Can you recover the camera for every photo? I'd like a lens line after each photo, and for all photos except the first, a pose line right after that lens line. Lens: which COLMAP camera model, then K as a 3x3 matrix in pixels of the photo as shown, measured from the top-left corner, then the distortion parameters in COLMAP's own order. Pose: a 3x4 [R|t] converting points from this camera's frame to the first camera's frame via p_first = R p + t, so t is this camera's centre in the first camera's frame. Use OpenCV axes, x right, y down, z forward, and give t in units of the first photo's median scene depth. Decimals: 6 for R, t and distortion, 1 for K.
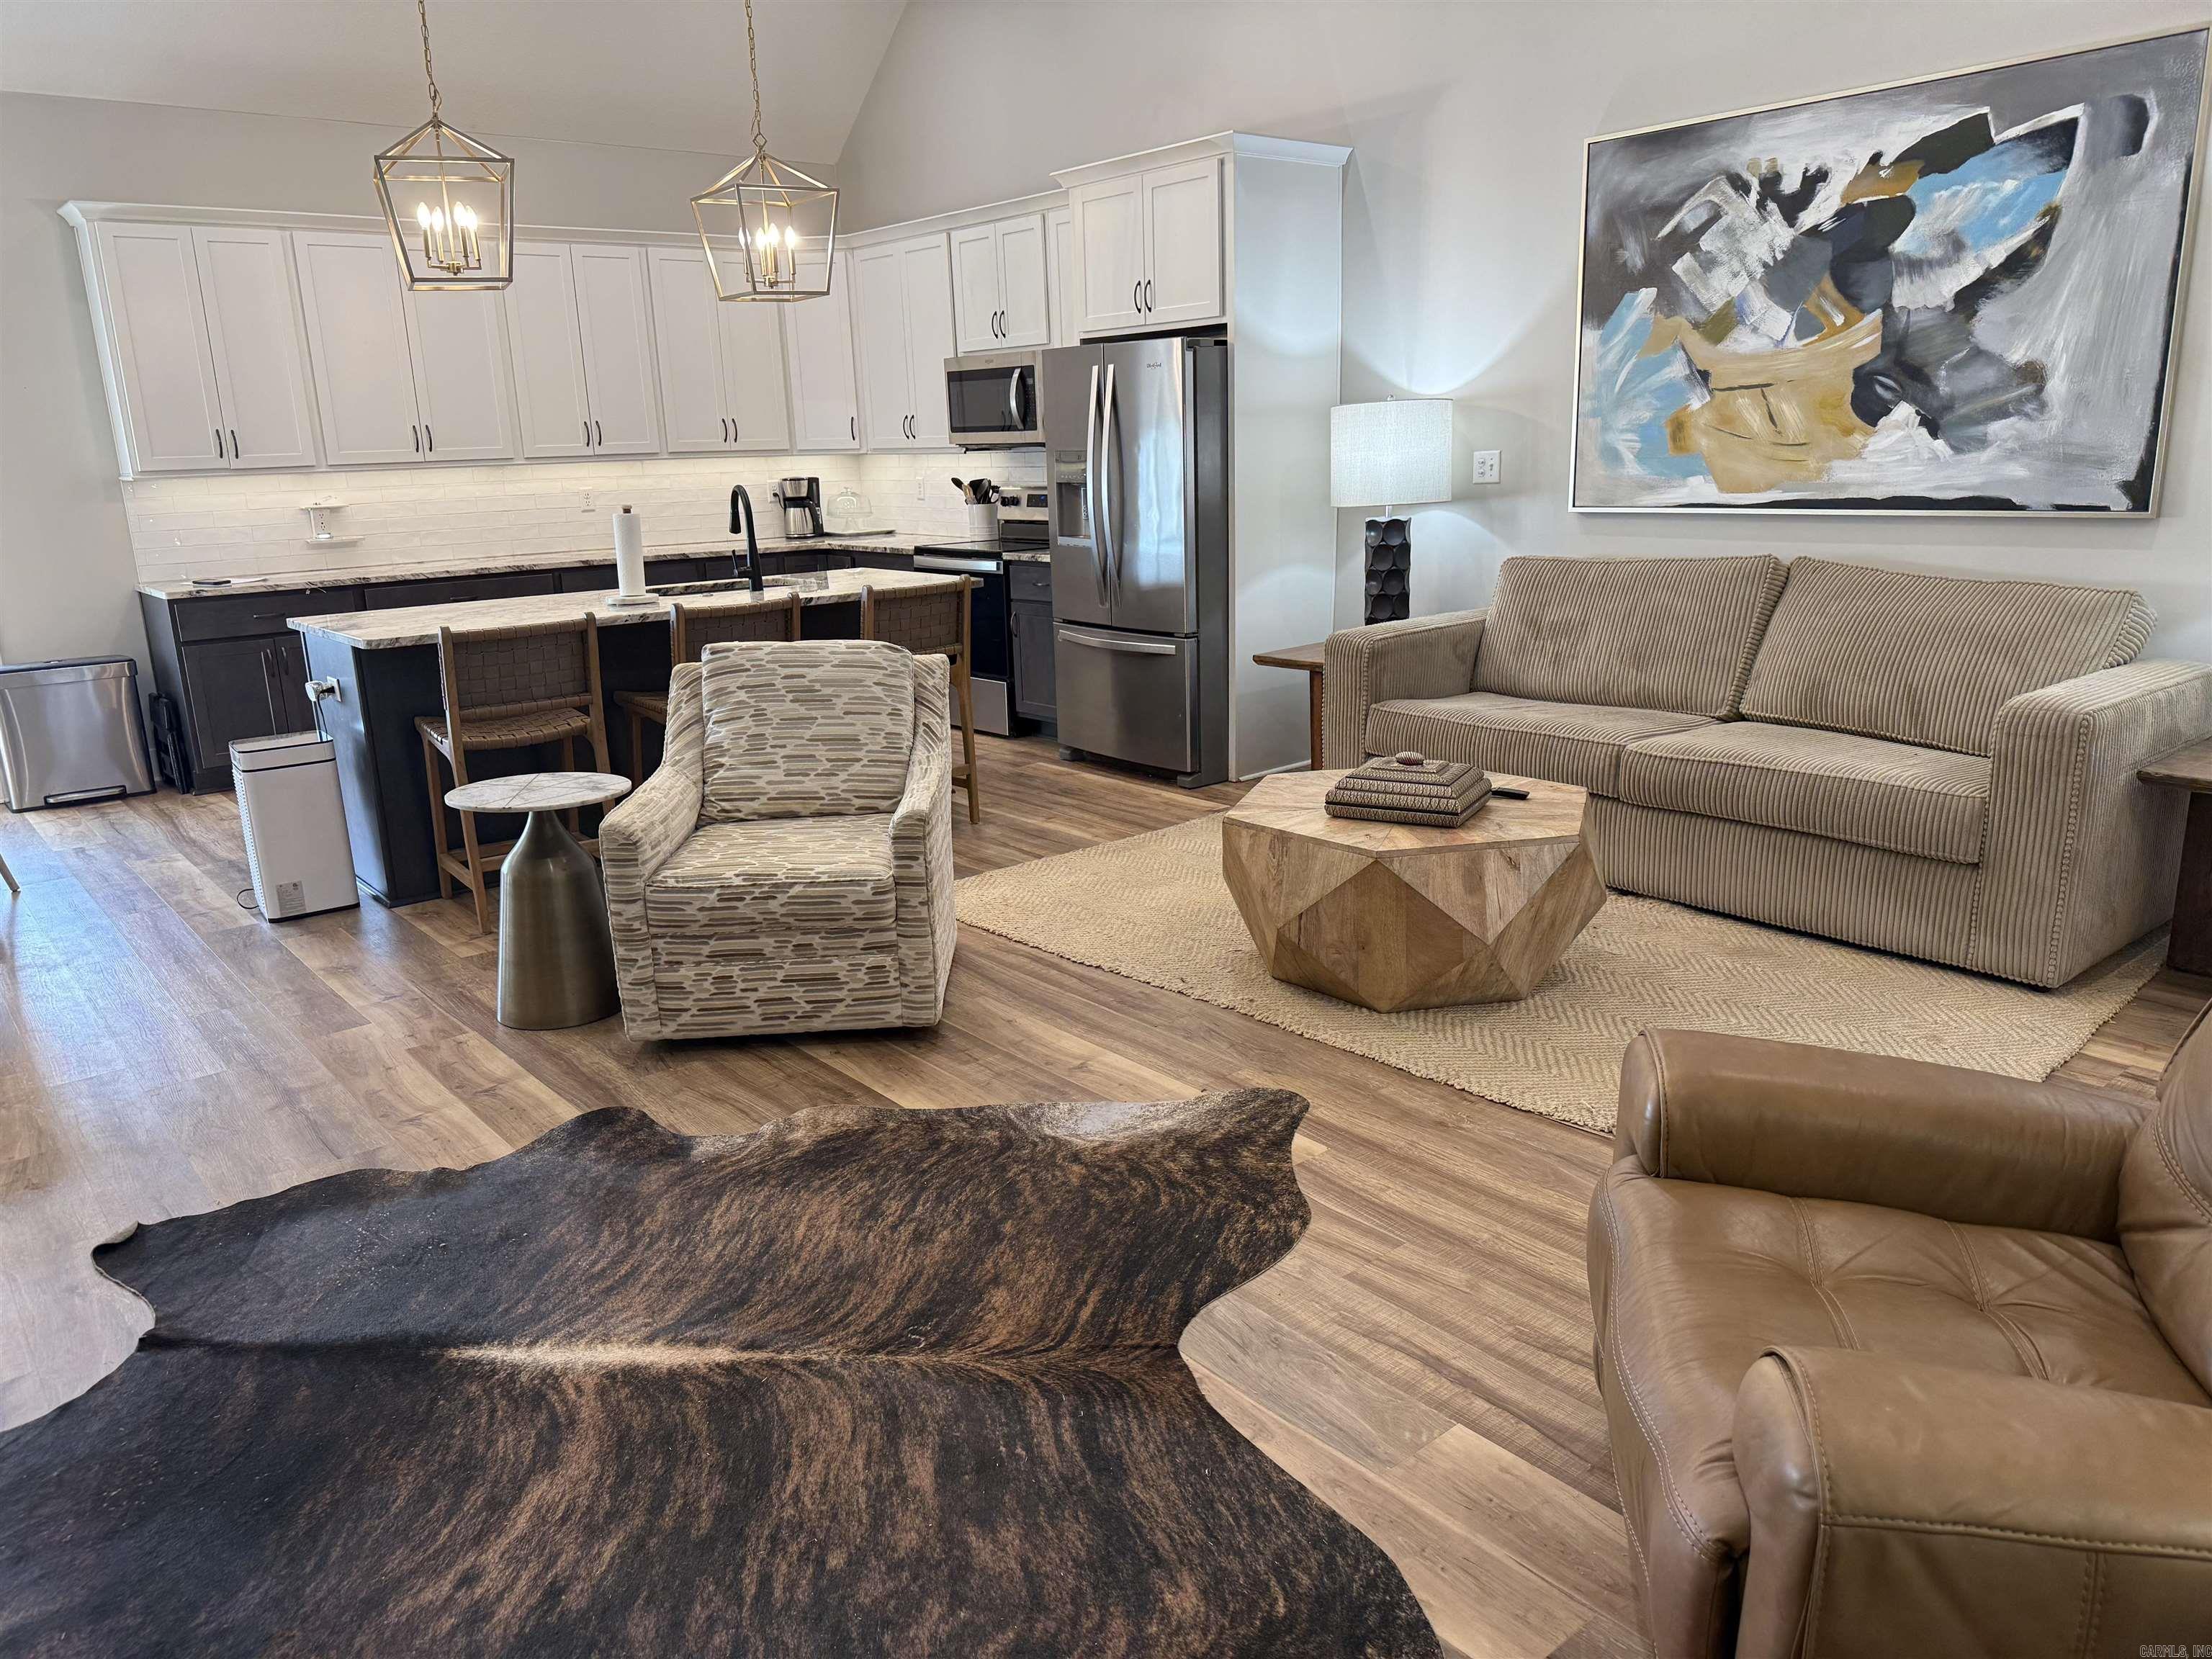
lens RADIAL K [[1556.3, 0, 1110.3], [0, 1556.3, 839.6], [0, 0, 1]] dist [0.062580, -0.065696]
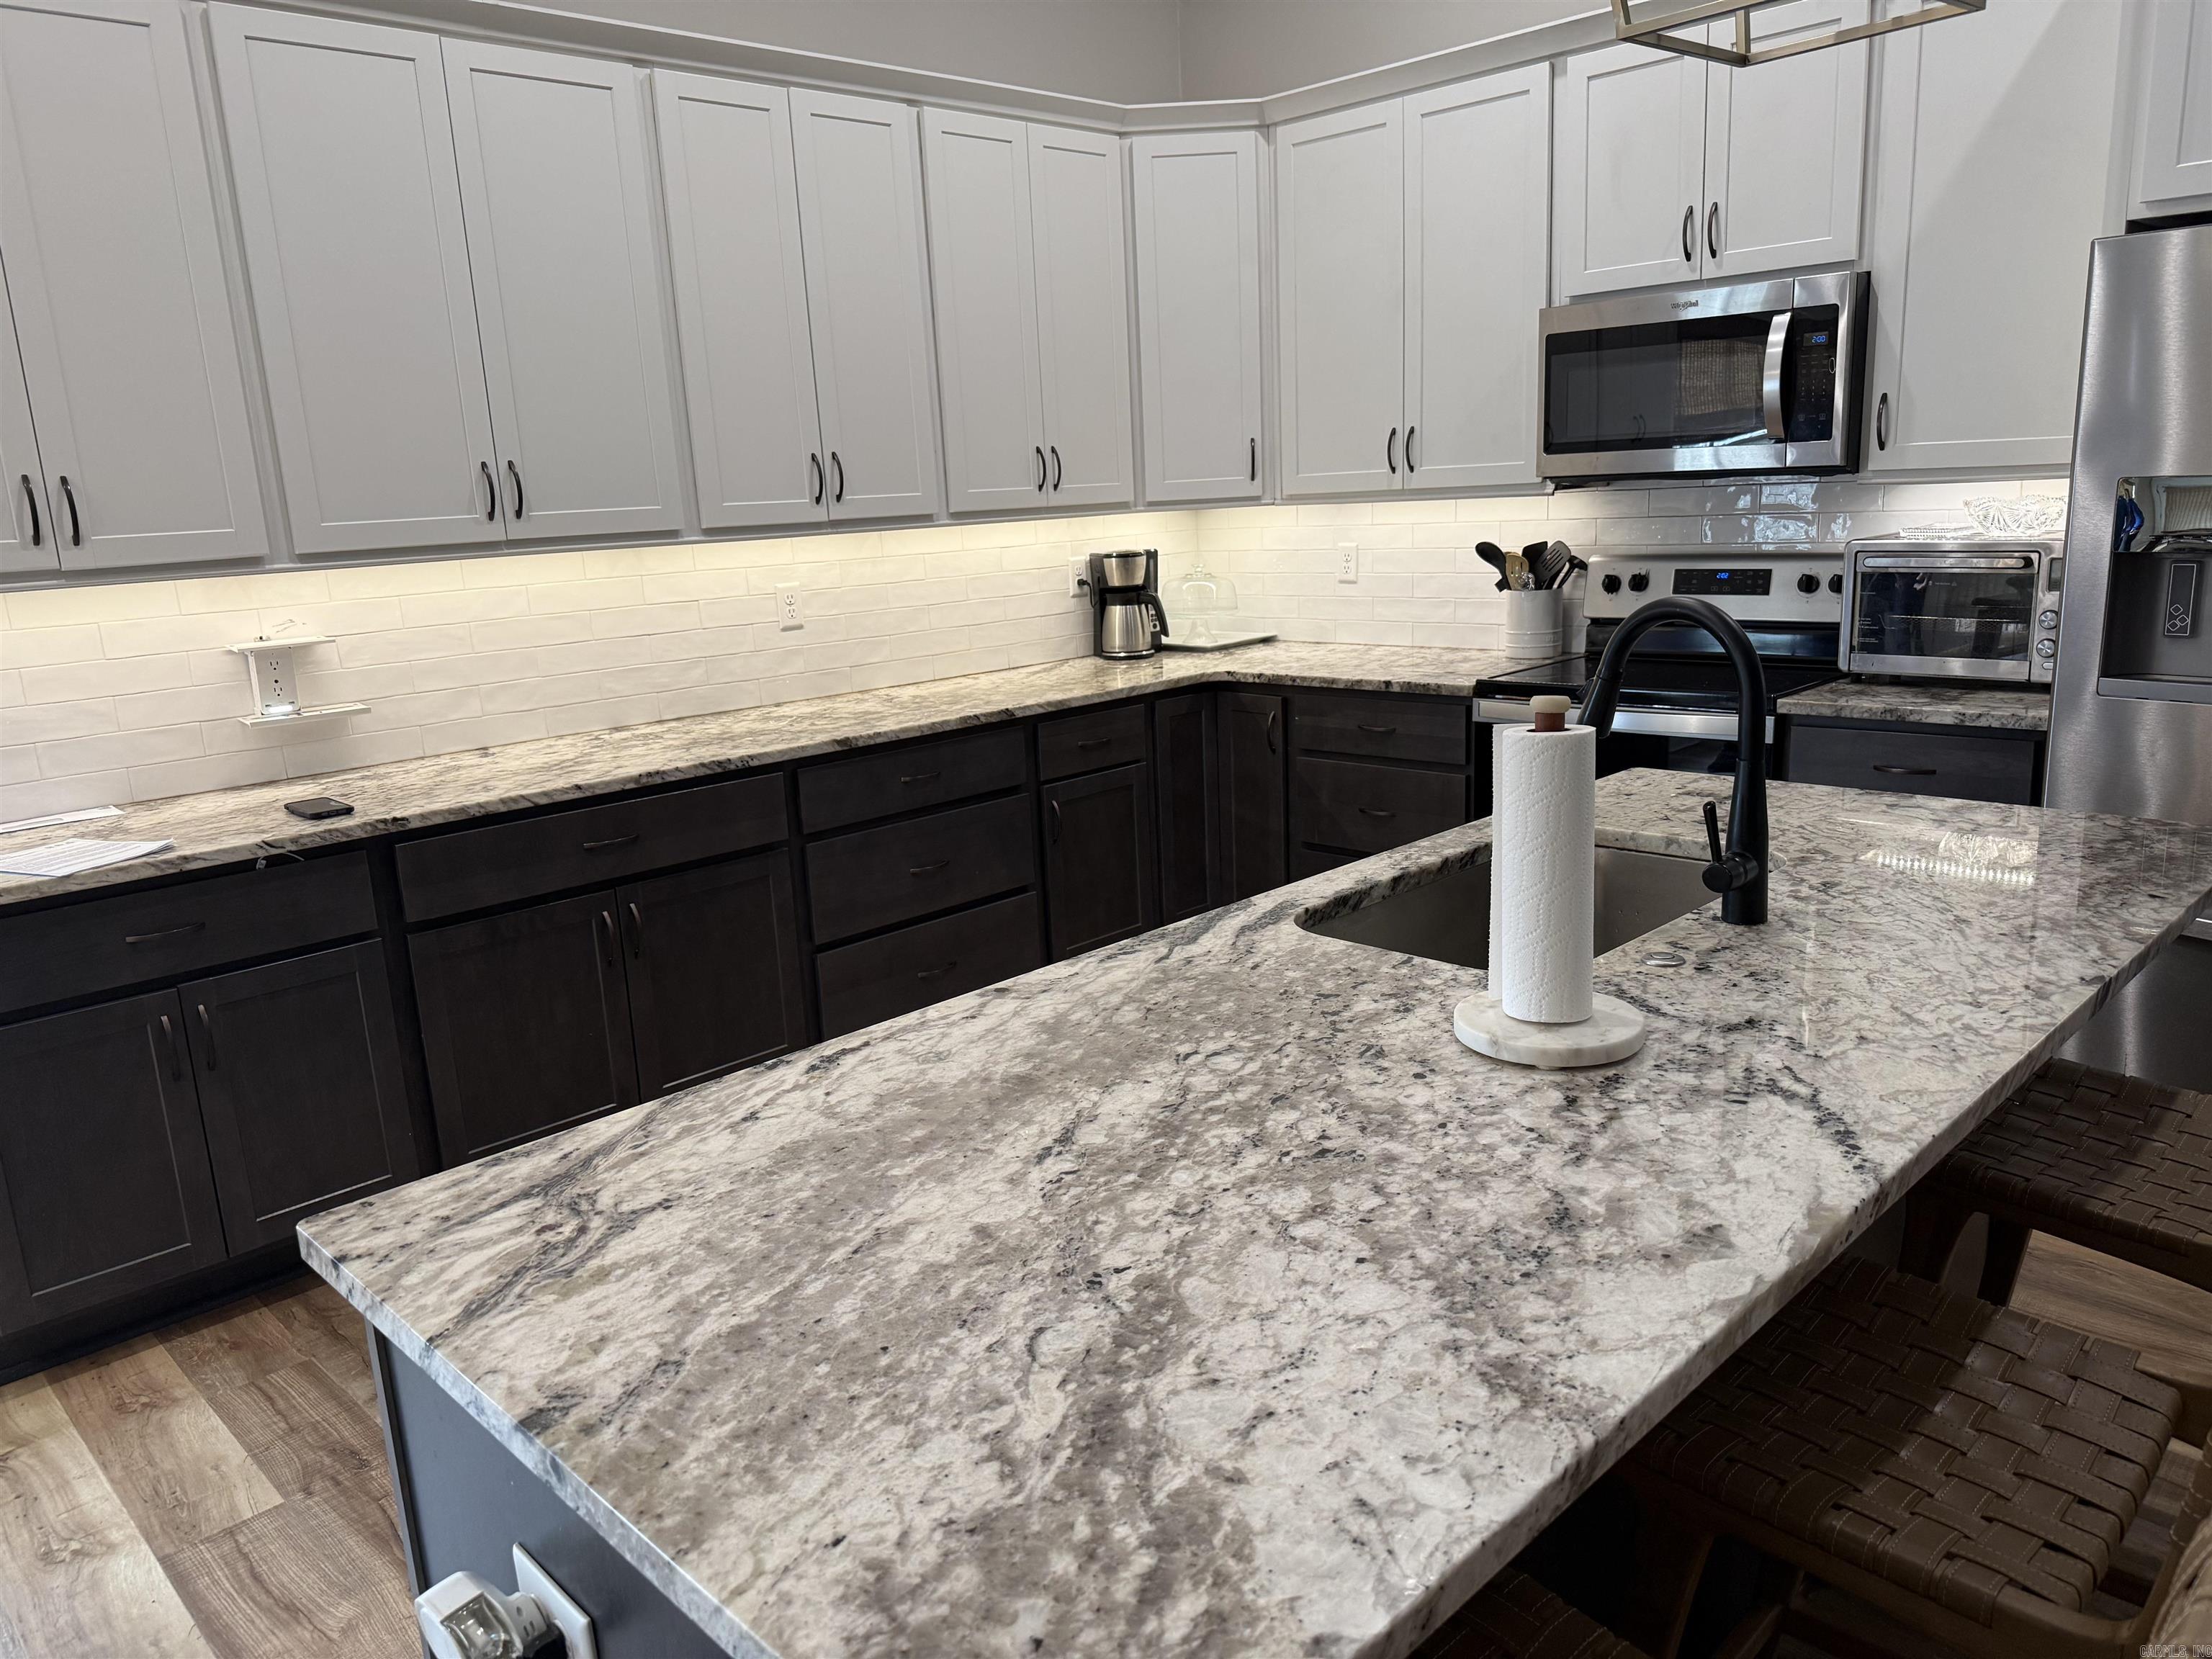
lens RADIAL K [[1556.3, 0, 1102.5], [0, 1556.3, 827.7], [0, 0, 1]] dist [0.062580, -0.065696]
pose [[0.996402, -0.035539, 0.076946, -0.292743], [0.038596, 0.998508, -0.038617, -0.129085], [-0.075459, 0.041448, 0.996287, 0.521956]]
